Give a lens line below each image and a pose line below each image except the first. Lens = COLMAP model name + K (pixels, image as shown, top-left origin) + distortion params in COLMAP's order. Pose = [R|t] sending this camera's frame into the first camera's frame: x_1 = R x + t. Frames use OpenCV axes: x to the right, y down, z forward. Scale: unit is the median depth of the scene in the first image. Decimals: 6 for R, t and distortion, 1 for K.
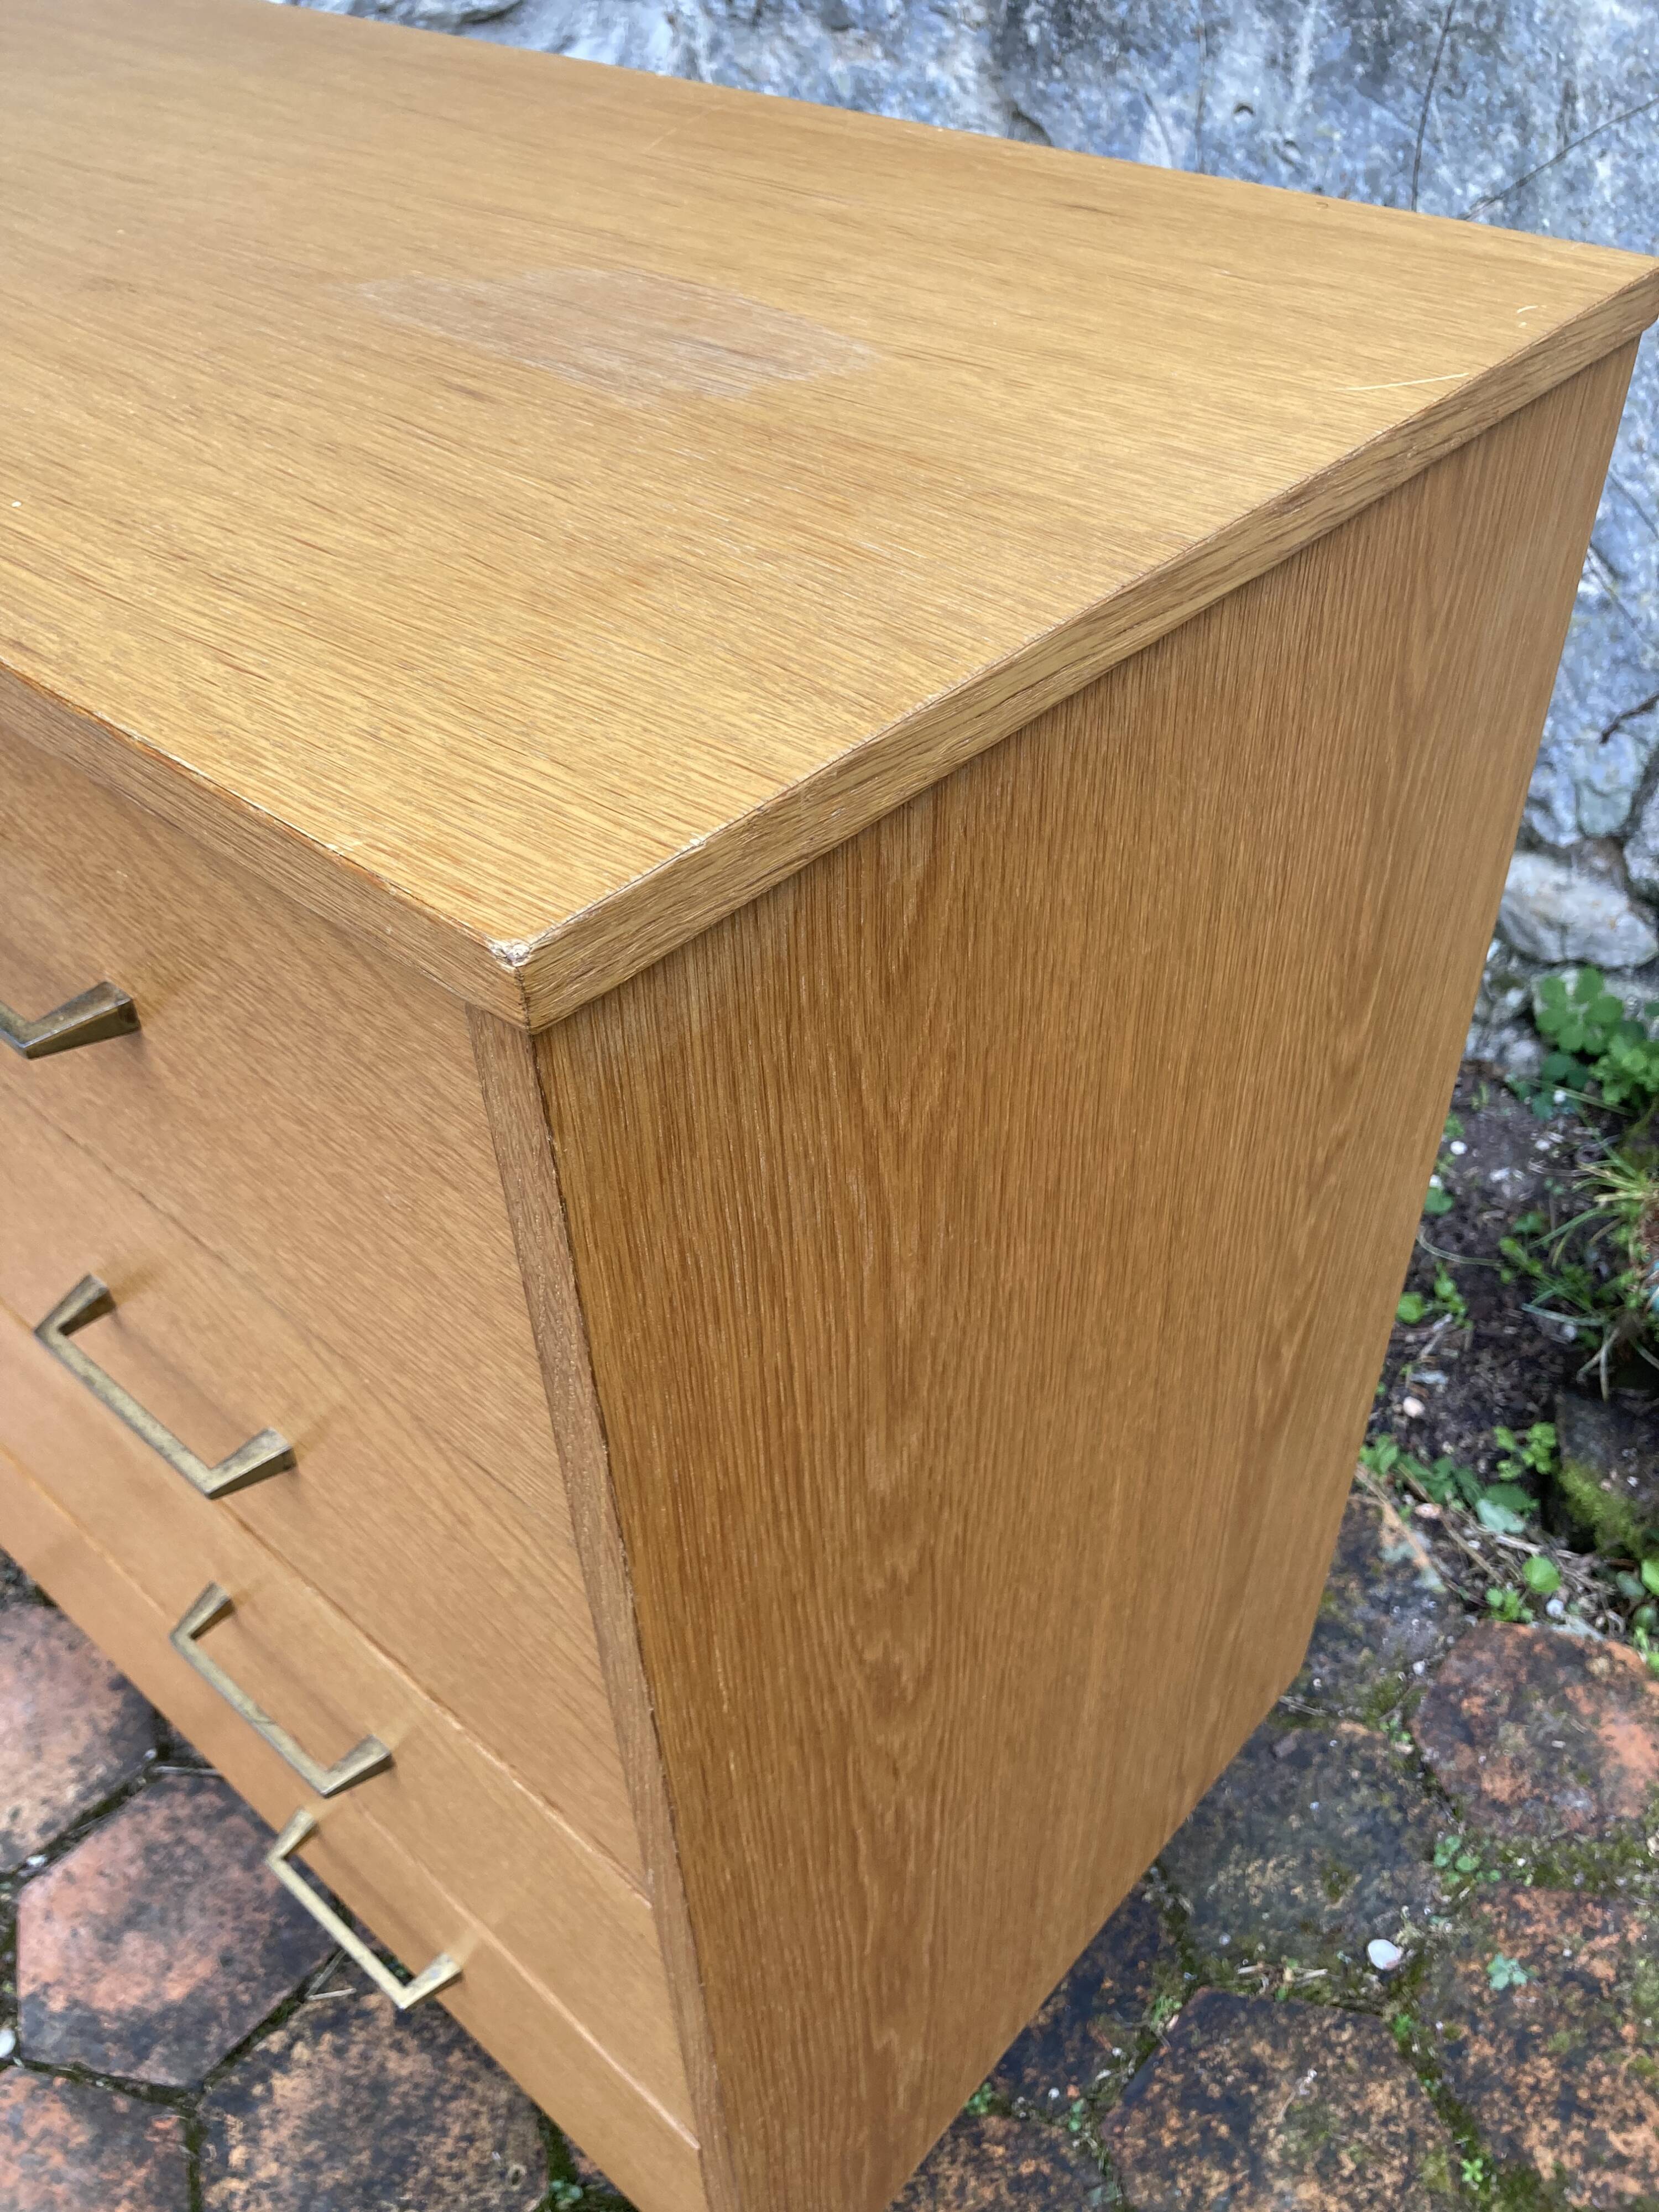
lens RADIAL K [[1839.8, 0, 830.3], [0, 1839.8, 1113.6], [0, 0, 1]] dist [0.007080, 0.002576]
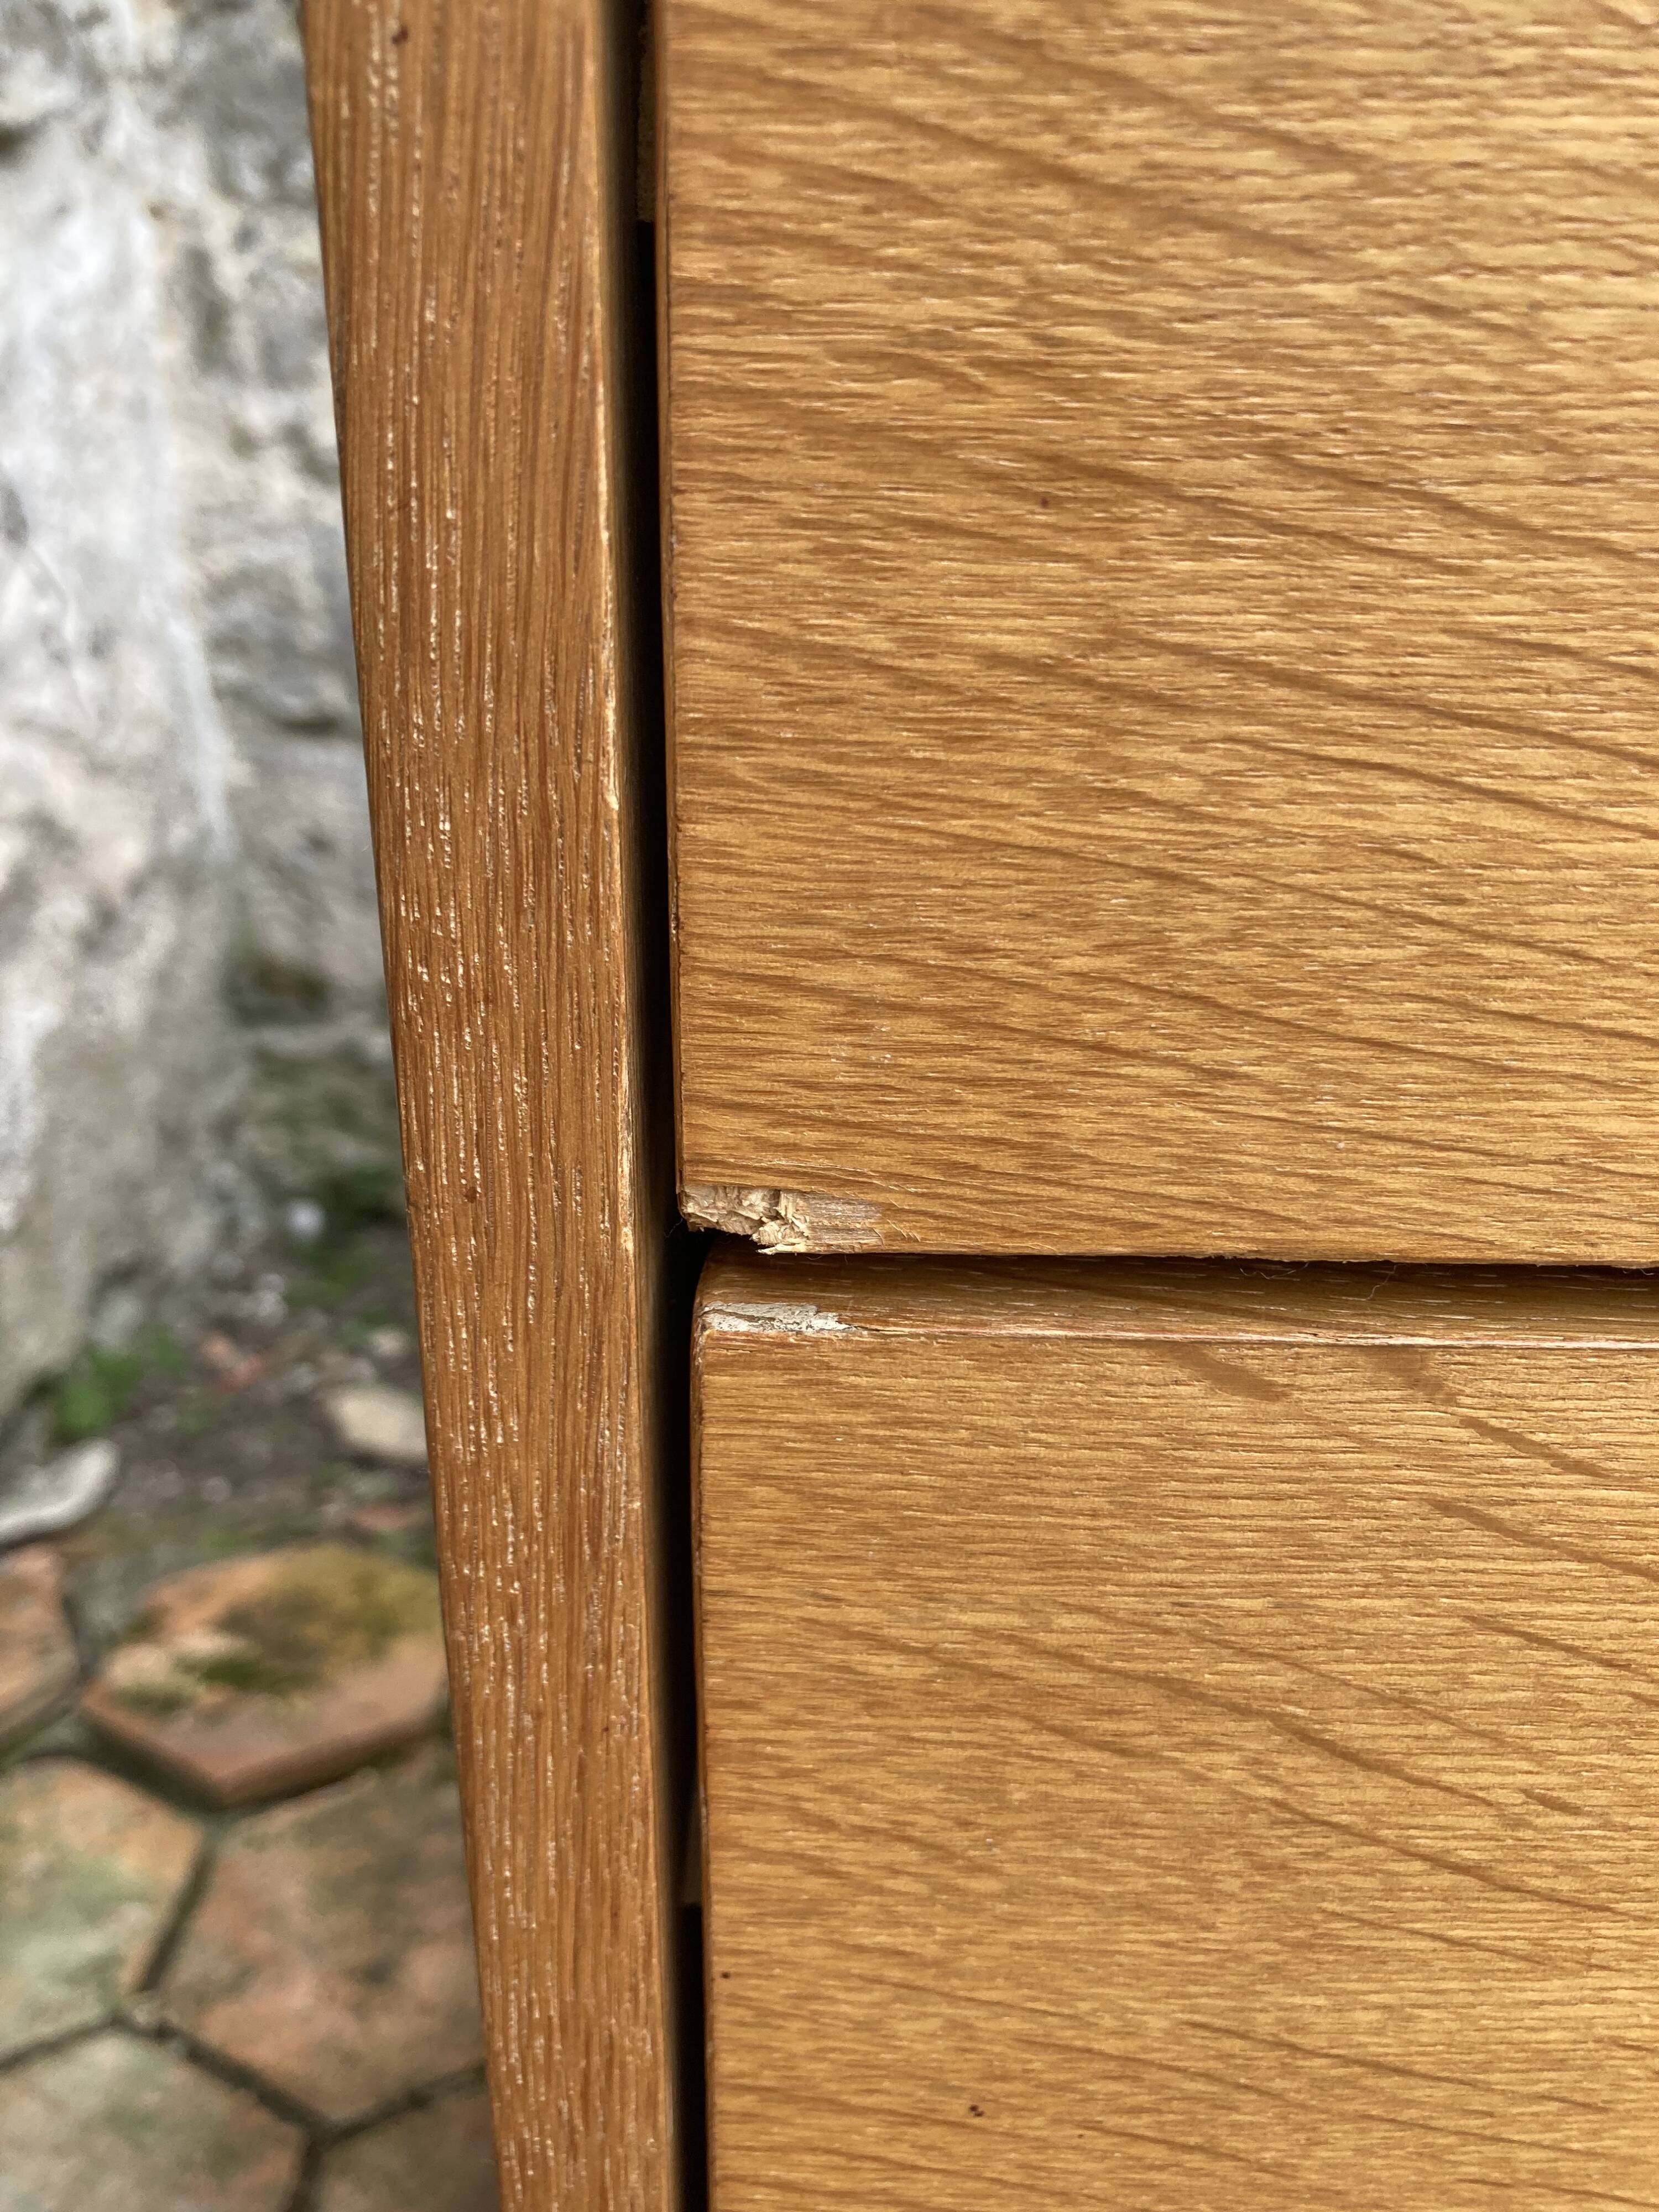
lens RADIAL K [[1859.0, 0, 822.8], [0, 1859.0, 1113.4], [0, 0, 1]] dist [-0.004030, 0.004988]
pose [[0.747144, -0.234823, 0.621799, -0.785190], [0.403045, 0.903952, -0.142914, -0.149171], [-0.528518, 0.357391, 0.770027, 0.838001]]
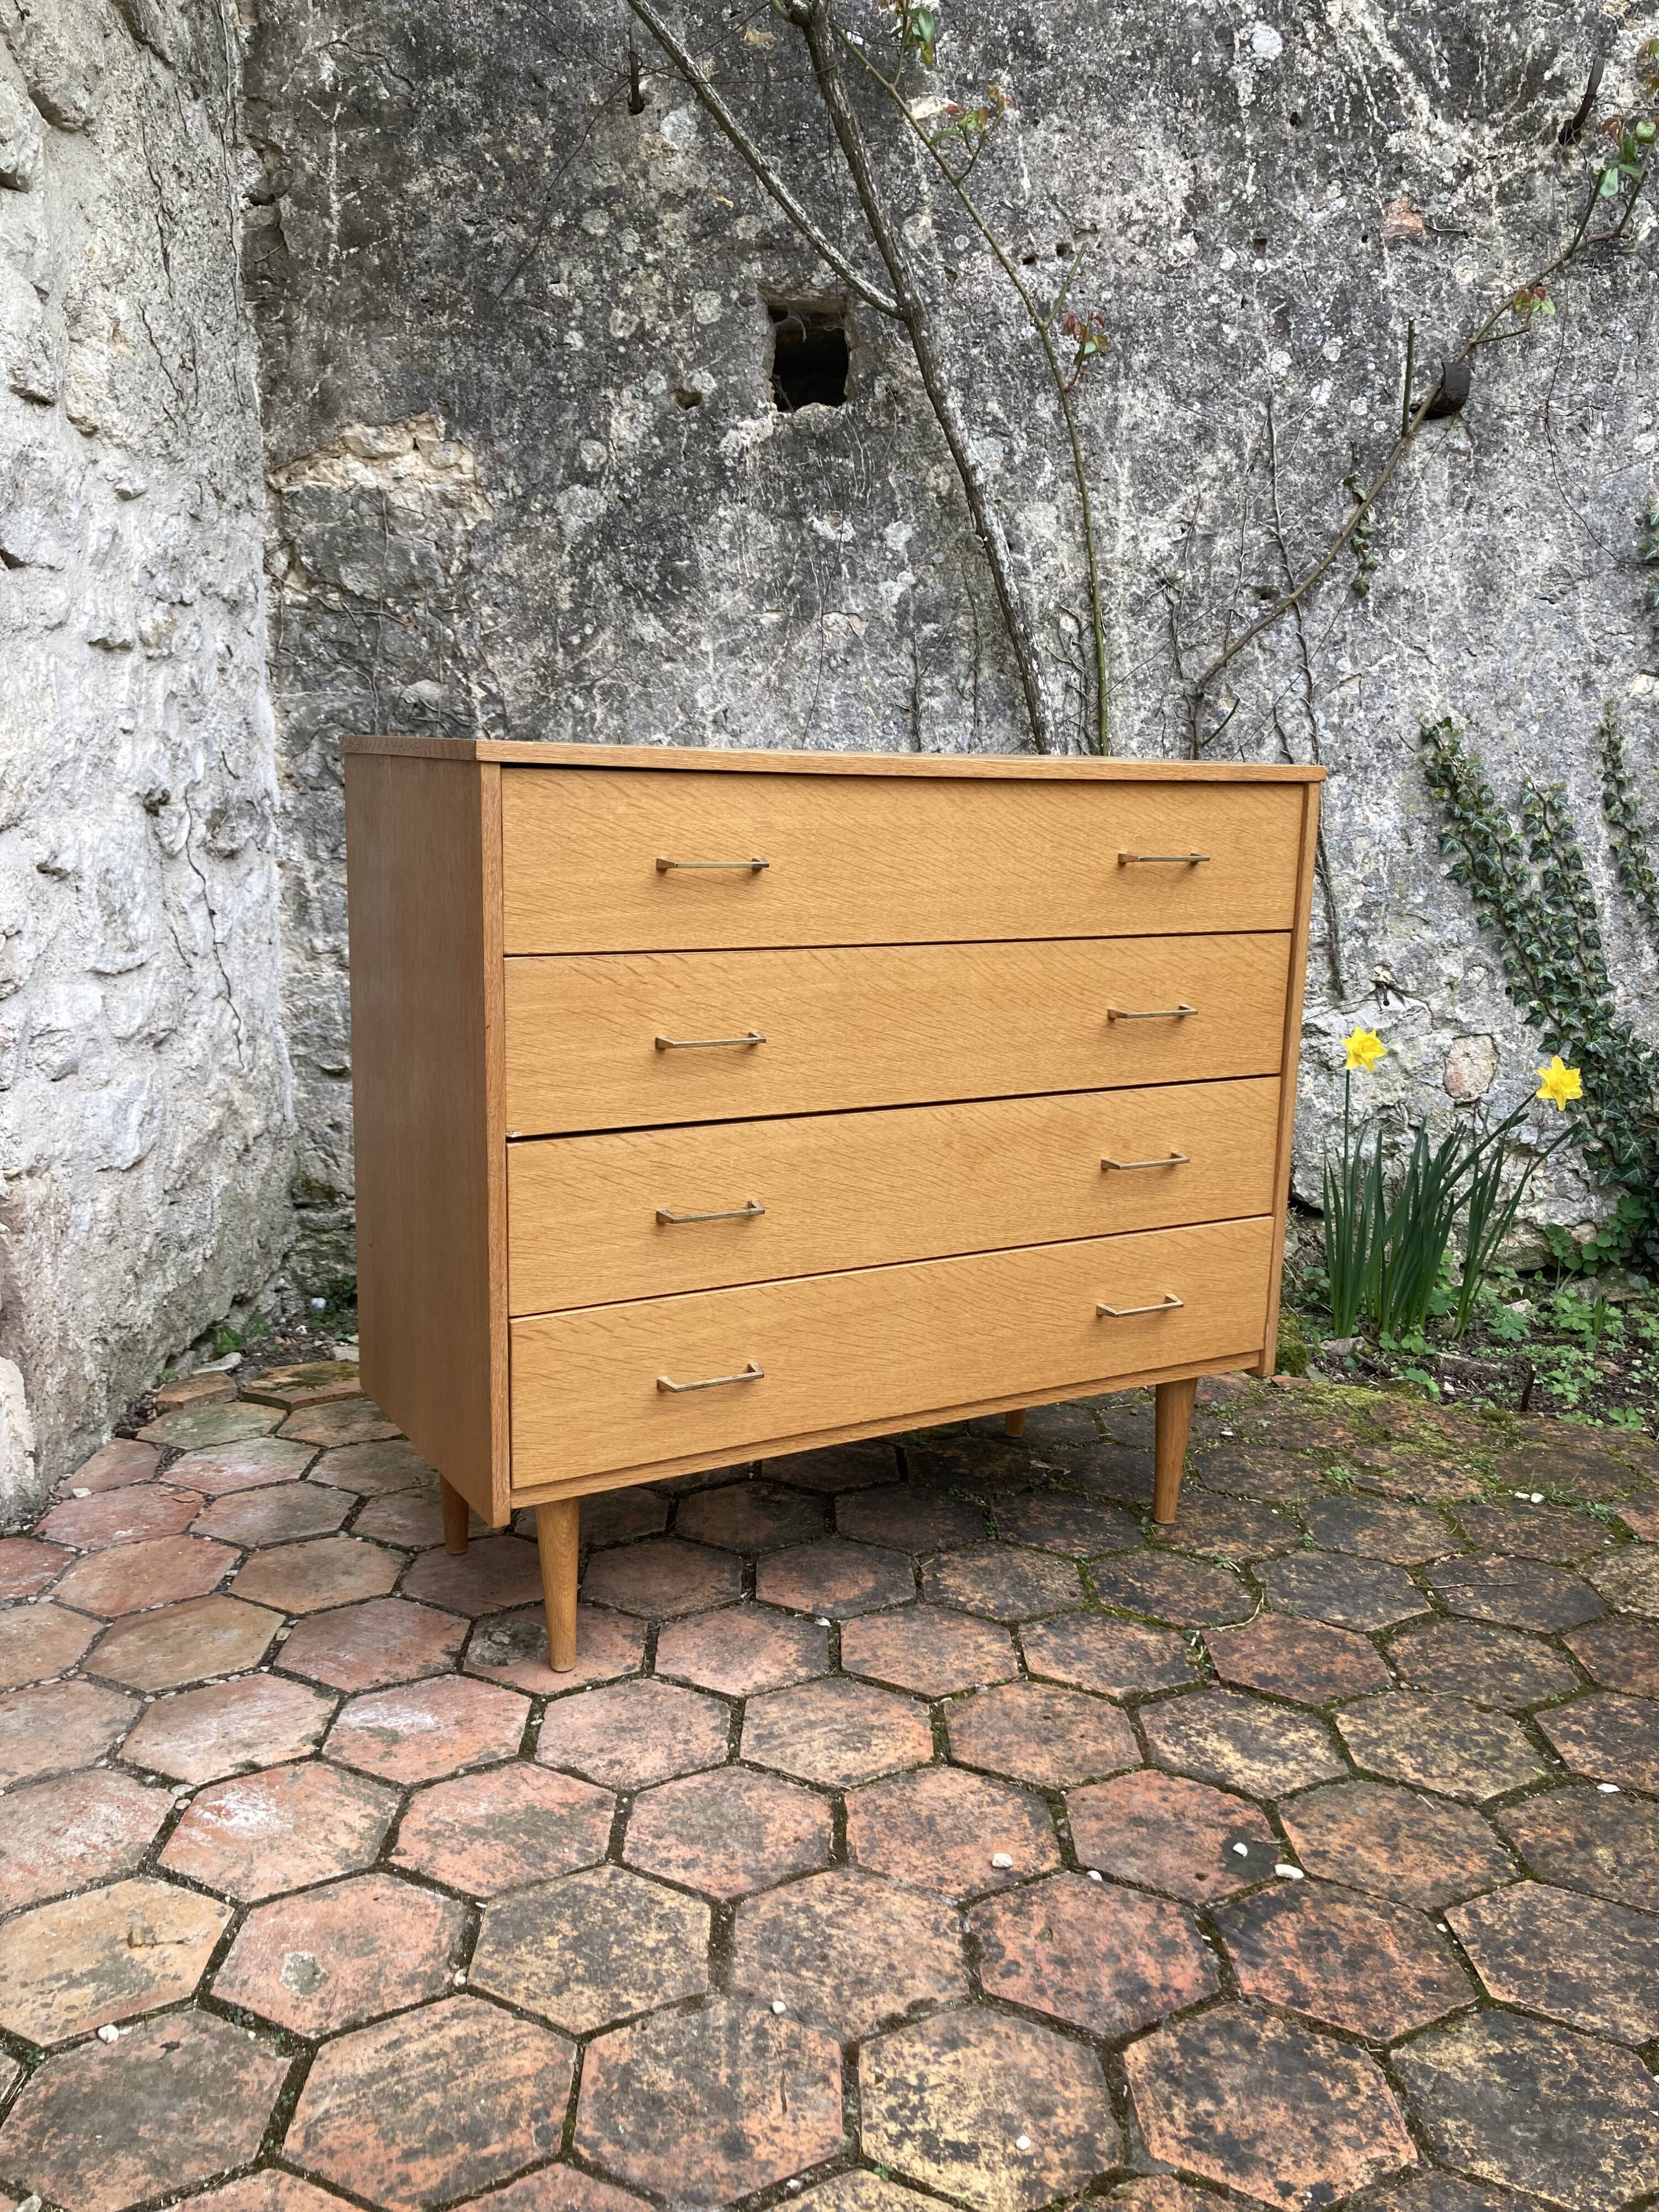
lens RADIAL K [[1822.5, 0, 831.6], [0, 1822.5, 1065.1], [0, 0, 1]] dist [0.007836, 0.008909]
pose [[0.736159, -0.088308, 0.671023, -1.614358], [0.413894, 0.843191, -0.343104, 0.654677], [-0.535502, 0.530312, 0.657273, -0.518076]]
